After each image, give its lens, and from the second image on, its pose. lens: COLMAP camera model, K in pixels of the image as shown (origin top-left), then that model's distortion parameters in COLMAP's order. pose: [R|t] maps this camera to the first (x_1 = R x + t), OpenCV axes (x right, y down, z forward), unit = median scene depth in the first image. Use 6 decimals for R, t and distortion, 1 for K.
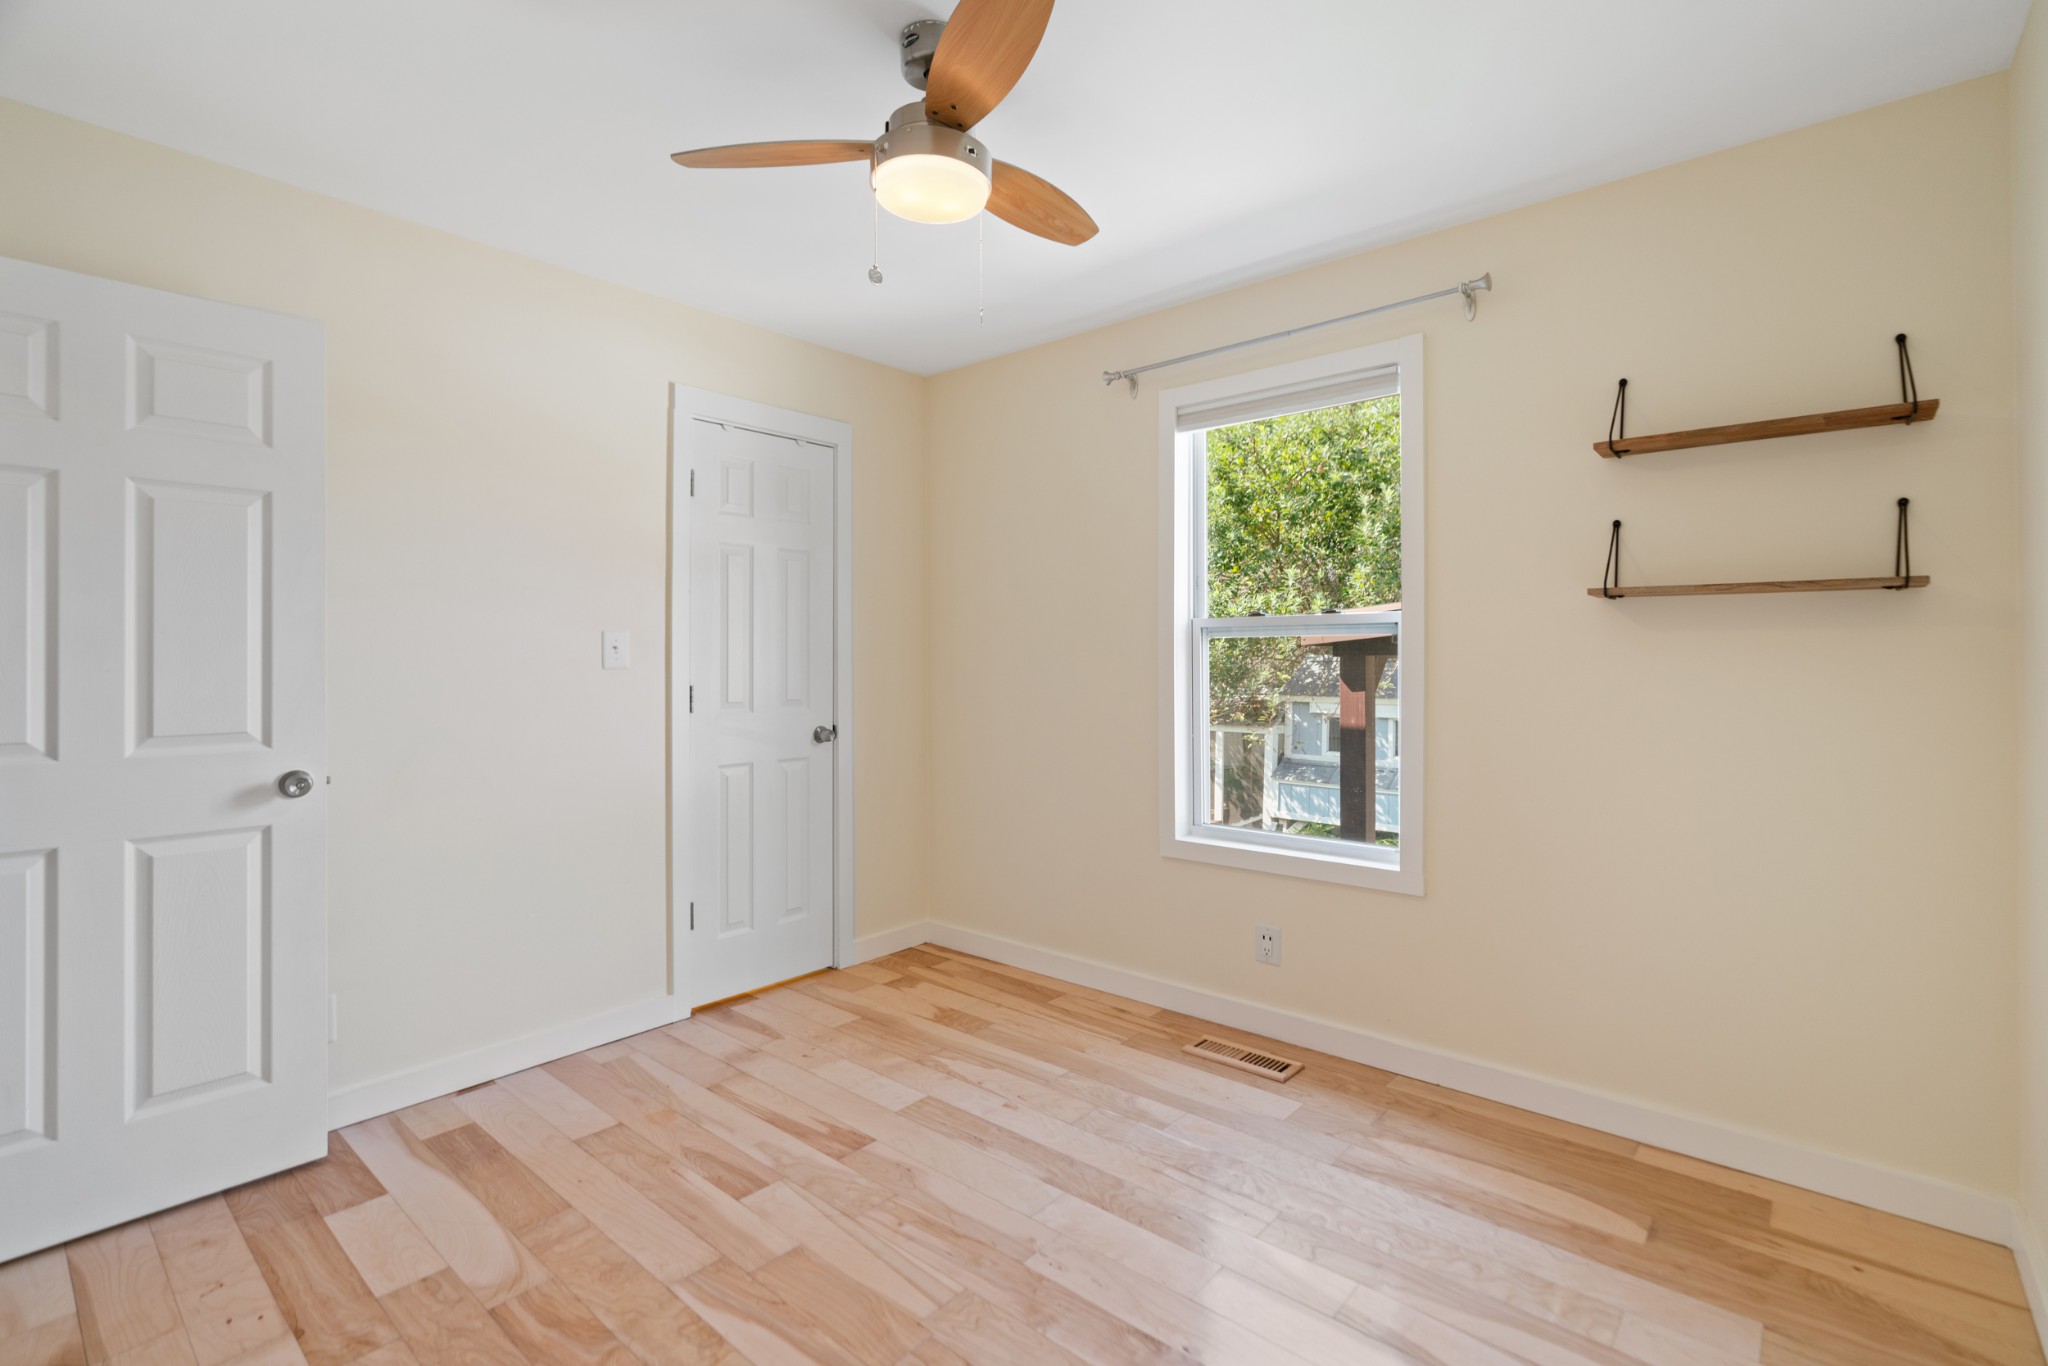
lens RADIAL K [[929.3, 0, 1031.0], [0, 929.3, 675.3], [0, 0, 1]] dist [-0.003048, 0.001846]
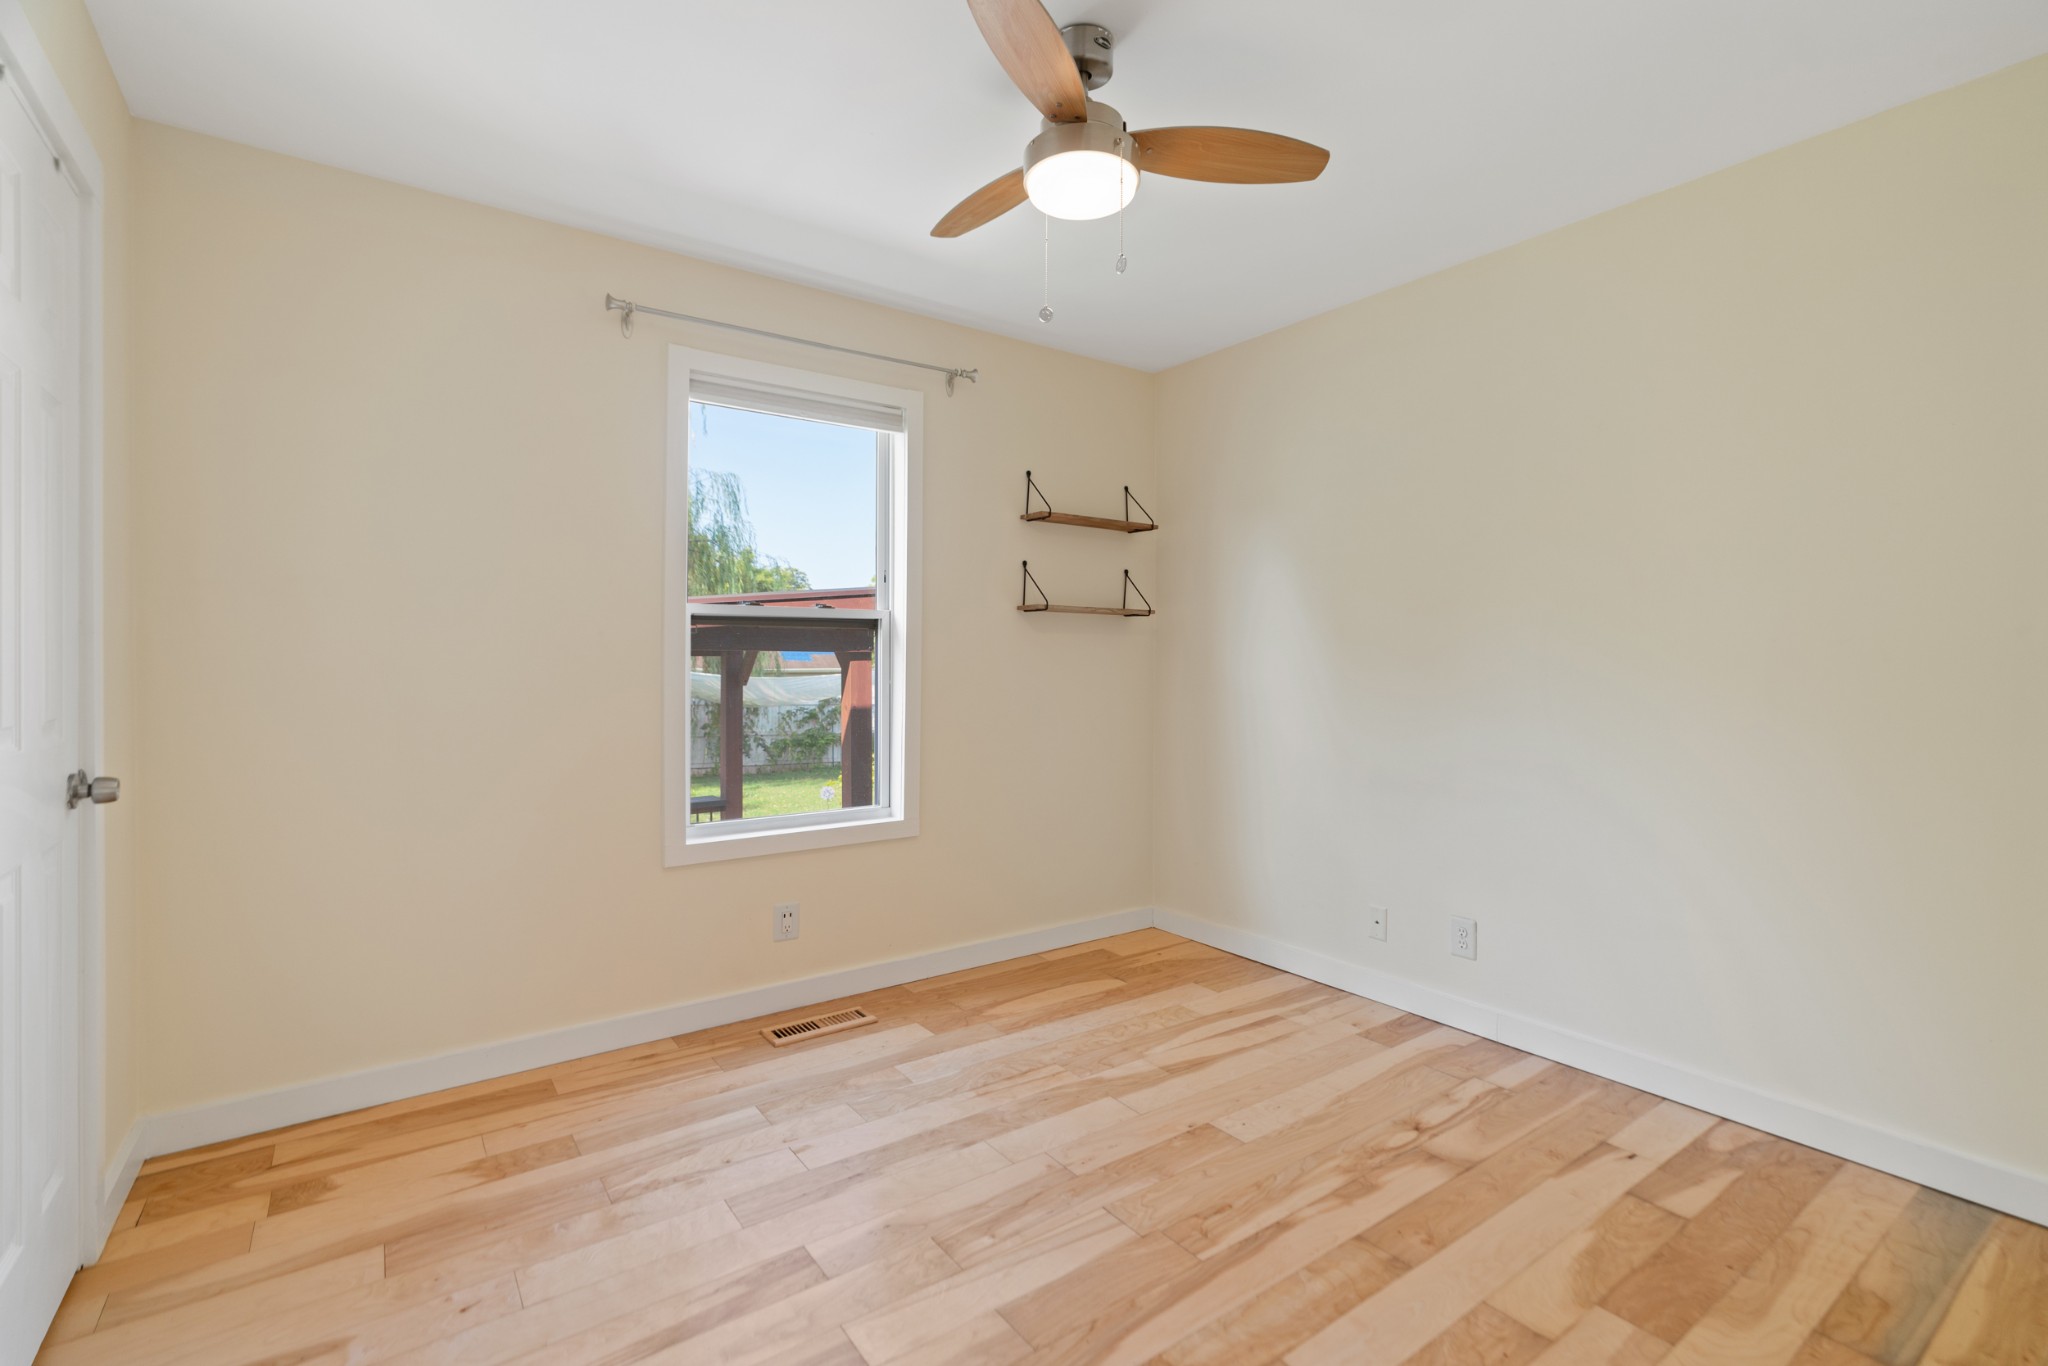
lens RADIAL K [[929.3, 0, 1031.0], [0, 929.3, 675.3], [0, 0, 1]] dist [-0.003048, 0.001846]
pose [[0.235866, -0.010977, 0.971724, -0.727744], [0.015955, 0.999845, 0.007422, 0.012093], [-0.971655, 0.013753, 0.236004, 0.513501]]
